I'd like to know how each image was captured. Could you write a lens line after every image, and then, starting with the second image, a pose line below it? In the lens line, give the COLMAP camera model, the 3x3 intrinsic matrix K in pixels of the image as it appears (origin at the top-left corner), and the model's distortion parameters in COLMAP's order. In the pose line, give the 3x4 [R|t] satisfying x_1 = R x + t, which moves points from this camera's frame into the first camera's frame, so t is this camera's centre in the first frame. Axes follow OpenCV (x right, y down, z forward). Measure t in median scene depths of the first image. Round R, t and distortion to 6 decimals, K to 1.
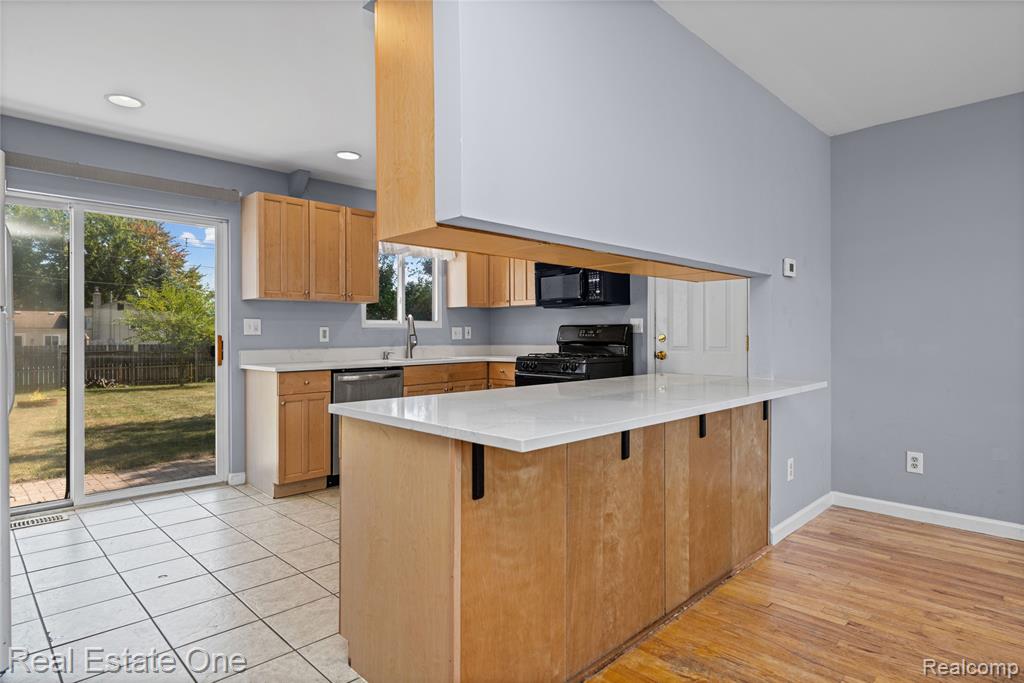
lens RADIAL K [[564.5, 0, 514.5], [0, 564.5, 337.7], [0, 0, 1]] dist [0.006660, 0.000900]
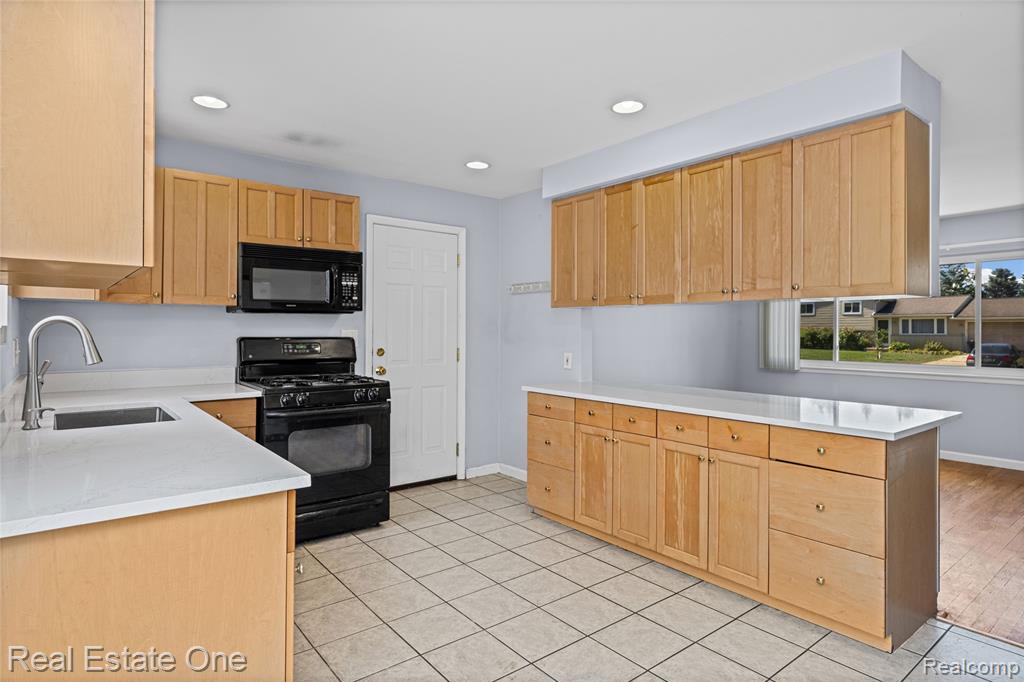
lens RADIAL K [[564.5, 0, 512.1], [0, 564.5, 333.6], [0, 0, 1]] dist [0.006660, 0.000900]
pose [[0.113778, 0.000619, 0.993506, -0.629718], [-0.001122, 0.999999, -0.000495, -0.029667], [-0.993506, -0.001058, 0.113779, 0.673556]]
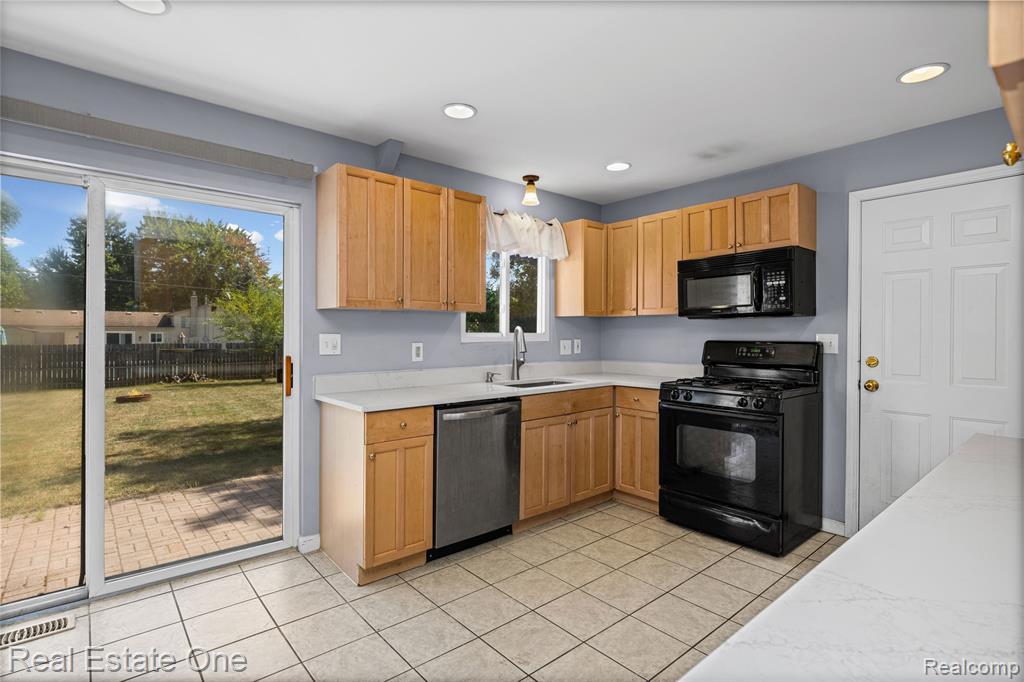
lens RADIAL K [[504.4, 0, 512.1], [0, 504.4, 339.2], [0, 0, 1]] dist [0.005000, 0.004021]
pose [[0.996862, 0.007683, -0.078780, -0.150254], [-0.007236, 0.999956, 0.005963, -0.029222], [0.078823, -0.005375, 0.996874, 0.309440]]
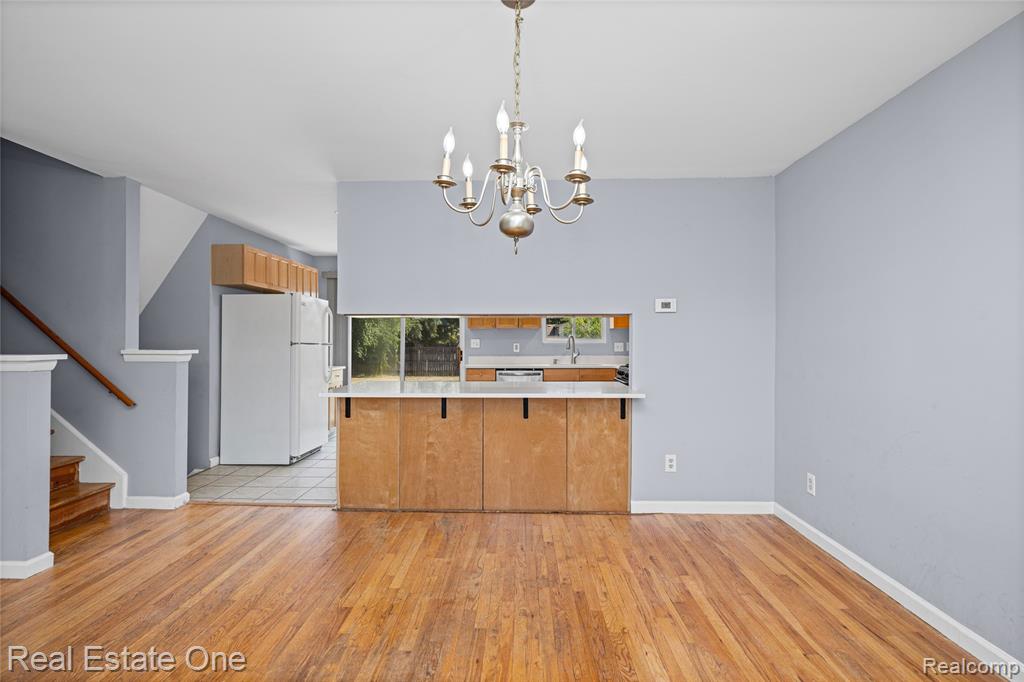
lens RADIAL K [[477.2, 0, 506.4], [0, 477.2, 339.1], [0, 0, 1]] dist [-0.005959, -0.000469]
pose [[0.686181, 0.003067, -0.727424, 0.685840], [-0.006672, 0.999976, -0.002077, -0.028076], [0.727400, 0.006279, 0.686185, -0.001852]]
